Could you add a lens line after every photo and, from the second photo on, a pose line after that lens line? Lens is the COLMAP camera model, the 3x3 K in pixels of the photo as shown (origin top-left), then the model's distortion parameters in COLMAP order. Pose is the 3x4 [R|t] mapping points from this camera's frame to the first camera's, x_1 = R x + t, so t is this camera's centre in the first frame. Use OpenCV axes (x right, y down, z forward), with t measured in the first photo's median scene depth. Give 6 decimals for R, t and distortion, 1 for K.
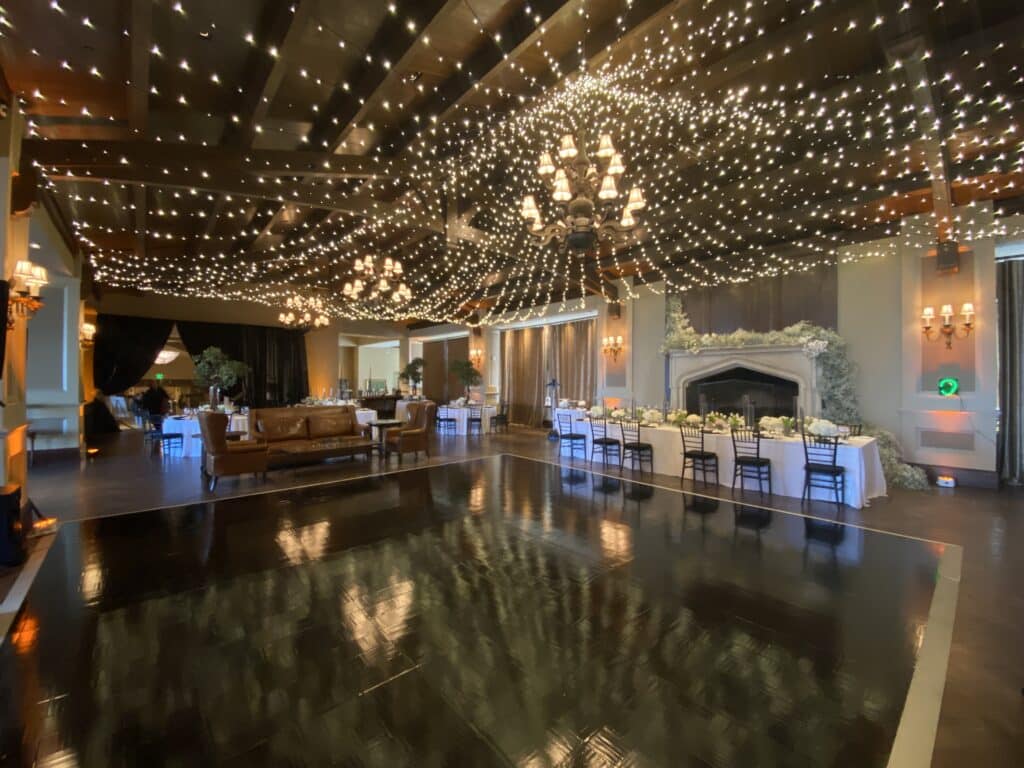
lens RADIAL K [[416.7, 0, 517.0], [0, 416.7, 382.4], [0, 0, 1]] dist [-0.000012, 0.000070]
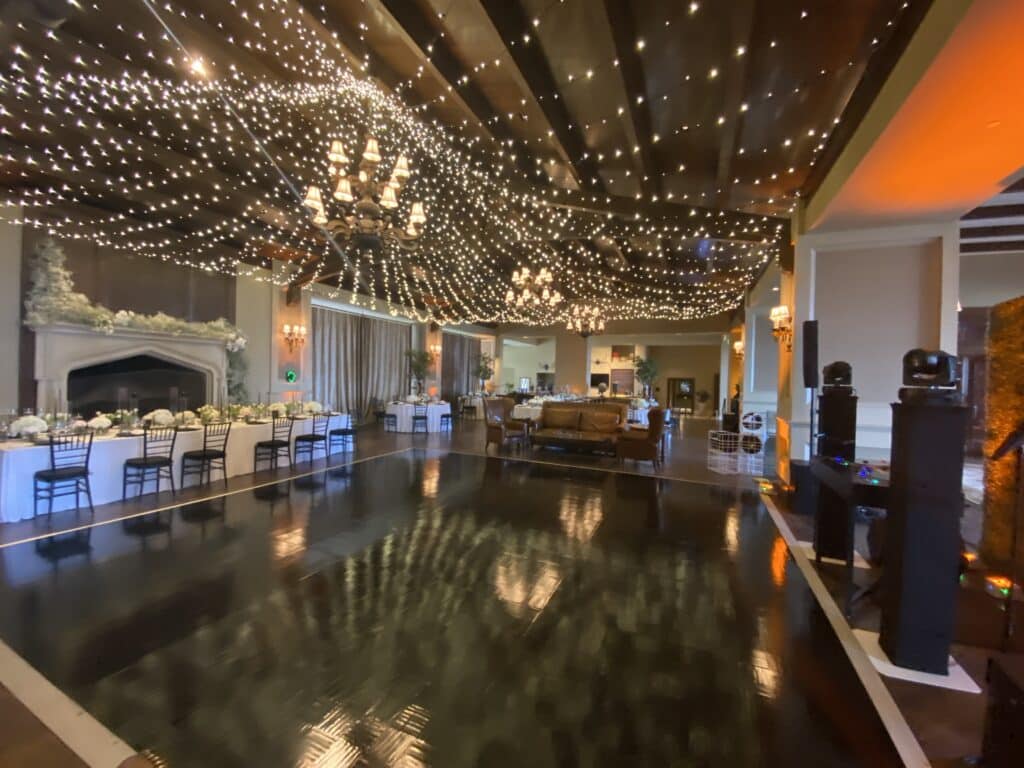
lens RADIAL K [[416.7, 0, 516.4], [0, 416.7, 380.3], [0, 0, 1]] dist [-0.000012, 0.000070]
pose [[-0.417468, -0.015617, 0.908558, -0.597005], [-0.014594, 0.999839, 0.010480, -0.004640], [-0.908575, -0.008885, -0.417628, 0.692013]]
